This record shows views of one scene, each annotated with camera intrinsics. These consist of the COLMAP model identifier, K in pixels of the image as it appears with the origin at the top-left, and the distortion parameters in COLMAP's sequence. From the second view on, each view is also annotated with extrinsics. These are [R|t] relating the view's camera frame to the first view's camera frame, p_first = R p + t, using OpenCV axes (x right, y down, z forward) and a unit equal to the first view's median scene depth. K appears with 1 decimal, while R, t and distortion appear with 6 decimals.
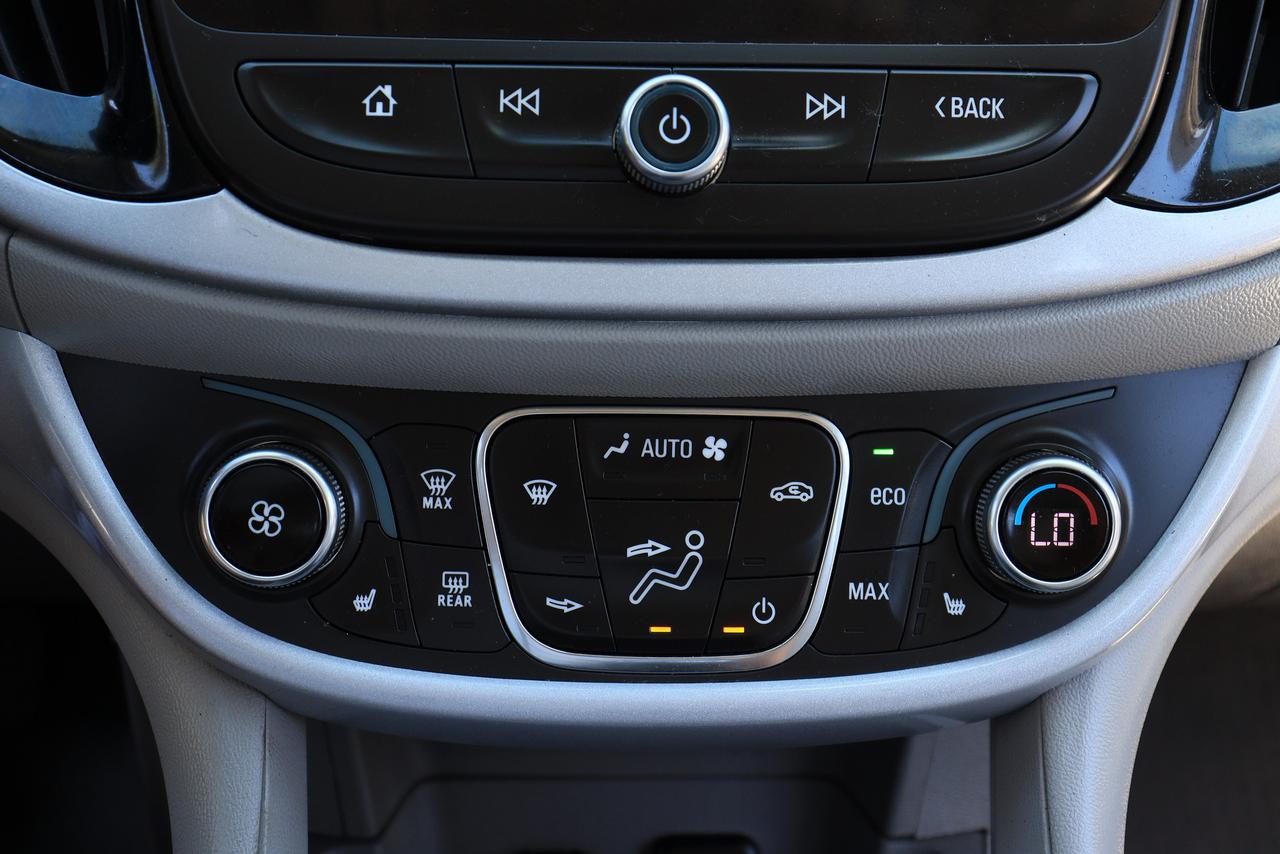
lens RADIAL K [[1833.6, 0, 639.3], [0, 1833.6, 427.6], [0, 0, 1]] dist [0.024546, 0.000000]
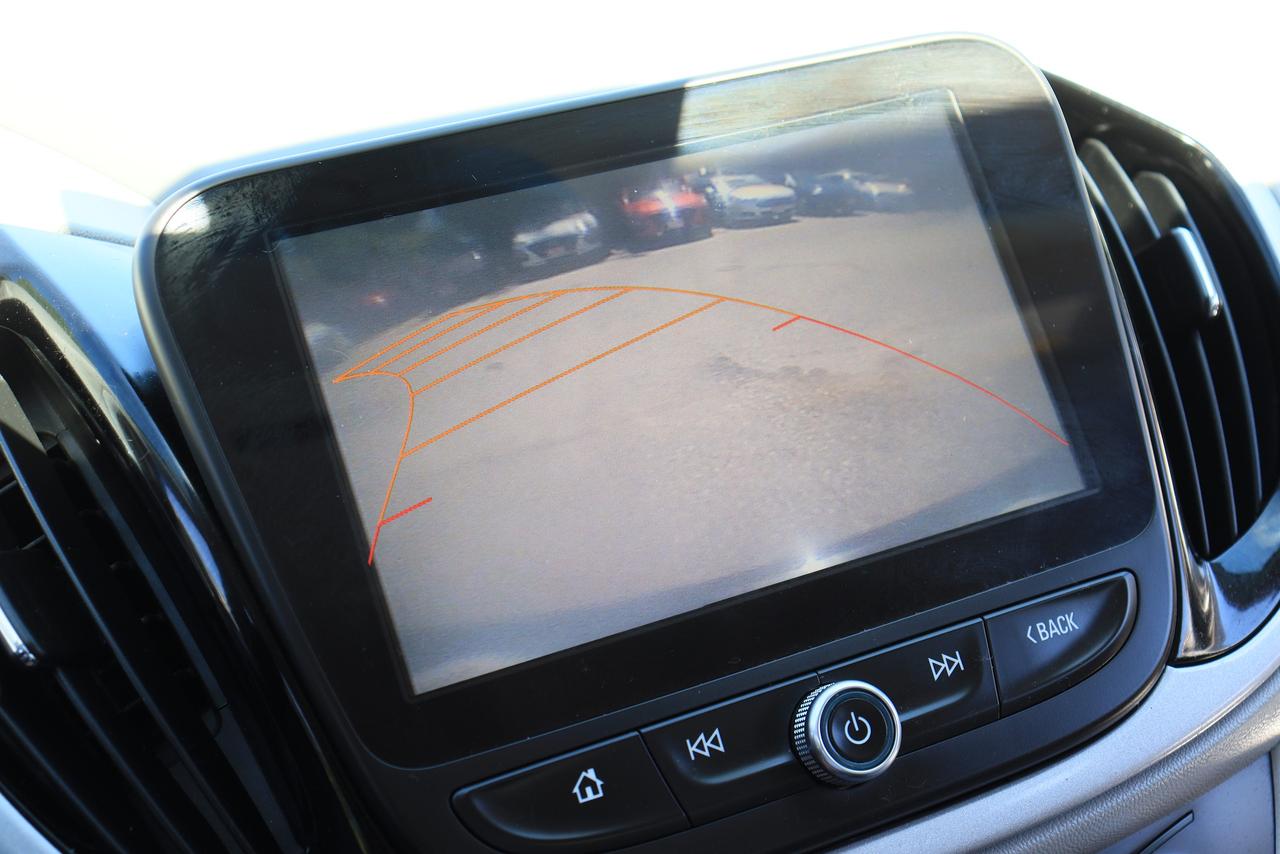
lens RADIAL K [[1833.6, 0, 643.2], [0, 1833.6, 431.1], [0, 0, 1]] dist [0.024546, 0.000000]
pose [[0.917868, -0.254169, 0.304821, -0.380853], [0.302873, 0.944916, -0.124102, -0.229140], [-0.256487, 0.206231, 0.944290, -0.048855]]
